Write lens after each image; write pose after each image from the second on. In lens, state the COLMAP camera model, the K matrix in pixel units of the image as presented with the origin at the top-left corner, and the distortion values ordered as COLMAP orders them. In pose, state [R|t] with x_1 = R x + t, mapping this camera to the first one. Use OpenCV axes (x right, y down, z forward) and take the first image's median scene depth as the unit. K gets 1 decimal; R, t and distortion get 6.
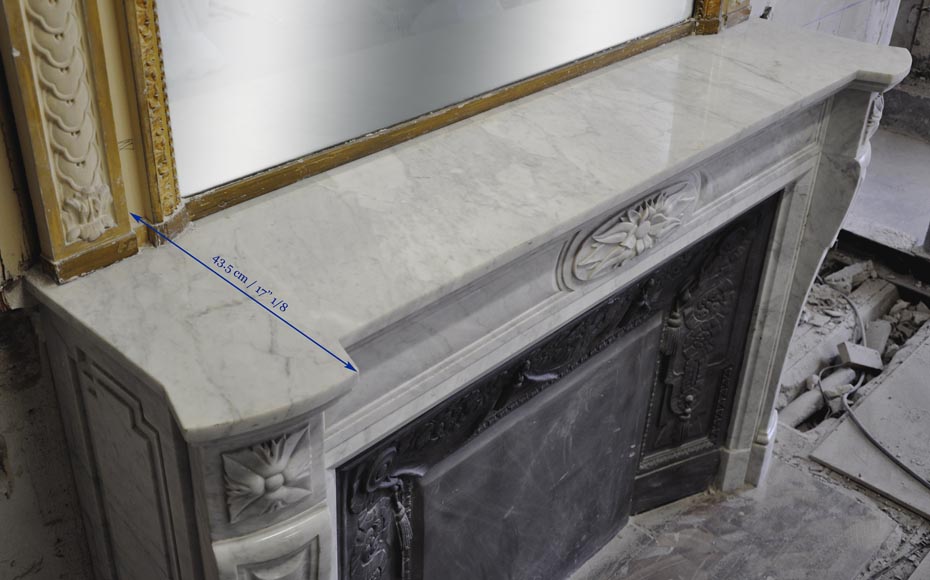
lens RADIAL K [[1024.3, 0, 449.0], [0, 1024.3, 268.8], [0, 0, 1]] dist [0.057040, 0.000000]
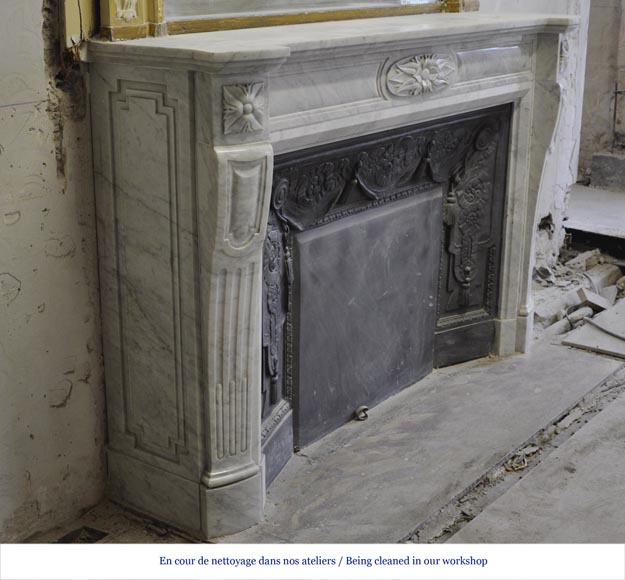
lens RADIAL K [[1132.8, 0, 317.2], [0, 1132.8, 271.1], [0, 0, 1]] dist [-0.047180, 0.000000]
pose [[0.992156, -0.048691, 0.115134, -0.145525], [0.074395, 0.970153, -0.230801, 0.481226], [-0.100459, 0.237556, 0.966165, -0.457590]]
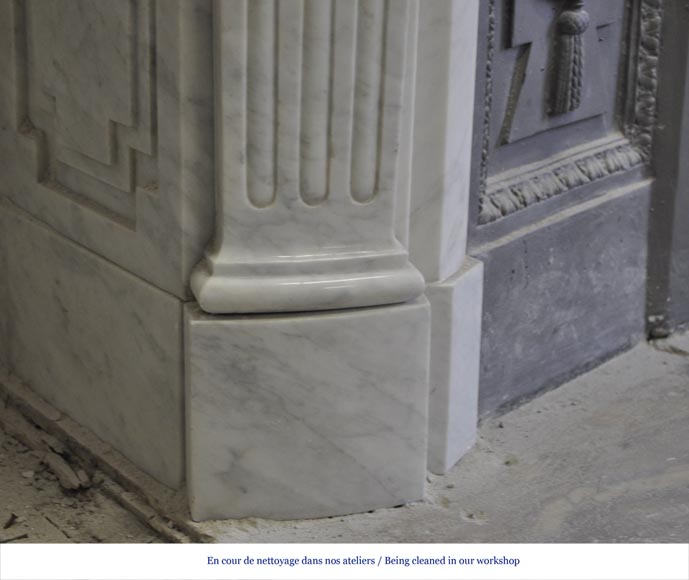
lens RADIAL K [[1817.1, 0, 339.9], [0, 1817.1, 292.3], [0, 0, 1]] dist [0.055618, 0.000000]
pose [[0.975420, 0.070193, -0.208876, -0.003066], [-0.117727, 0.967288, -0.224709, 0.517606], [0.186270, 0.243776, 0.951776, 0.258868]]
